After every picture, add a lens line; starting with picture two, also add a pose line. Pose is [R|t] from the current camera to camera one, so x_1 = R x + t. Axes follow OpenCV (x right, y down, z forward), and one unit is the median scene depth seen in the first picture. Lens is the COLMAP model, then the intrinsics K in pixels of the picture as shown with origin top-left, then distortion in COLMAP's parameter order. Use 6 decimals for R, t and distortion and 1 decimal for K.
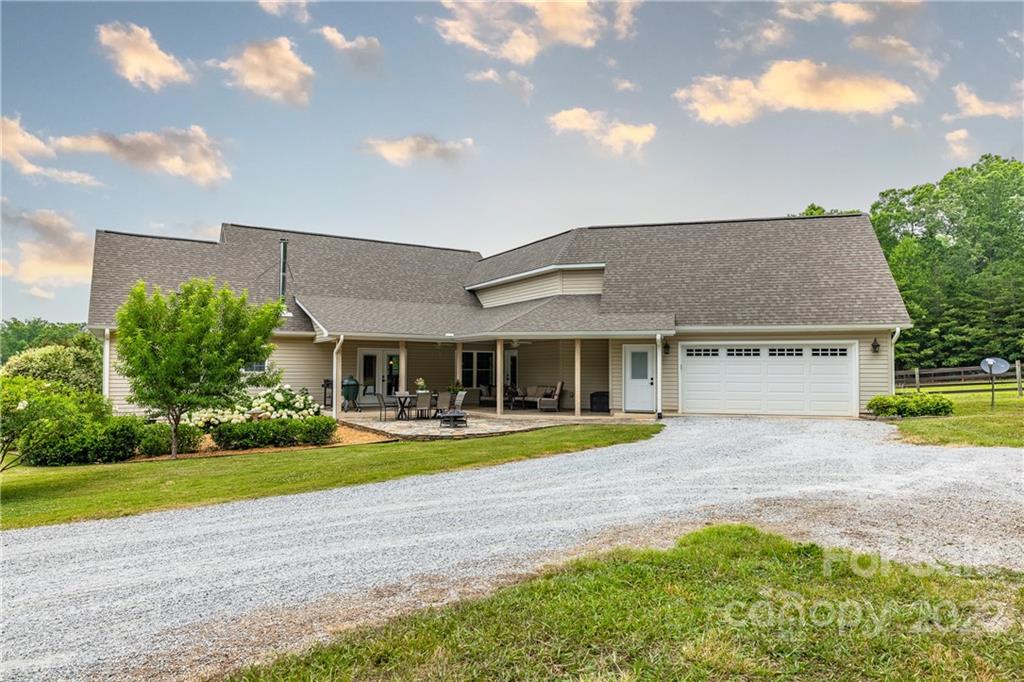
lens RADIAL K [[642.4, 0, 514.6], [0, 642.4, 341.6], [0, 0, 1]] dist [-0.000194, 0.000418]
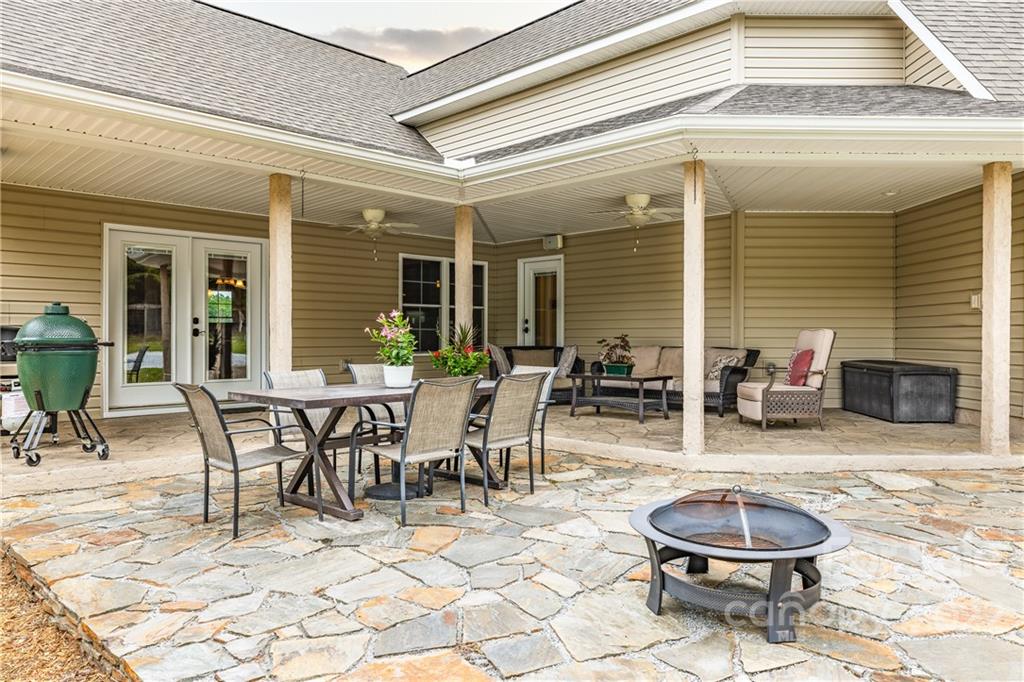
lens RADIAL K [[712.4, 0, 509.3], [0, 712.4, 339.2], [0, 0, 1]] dist [0.009442, 0.001511]
pose [[0.969572, -0.004629, 0.244762, -0.147960], [-0.008900, 0.998494, 0.054138, 0.045775], [-0.244644, -0.054670, 0.968071, 0.652136]]
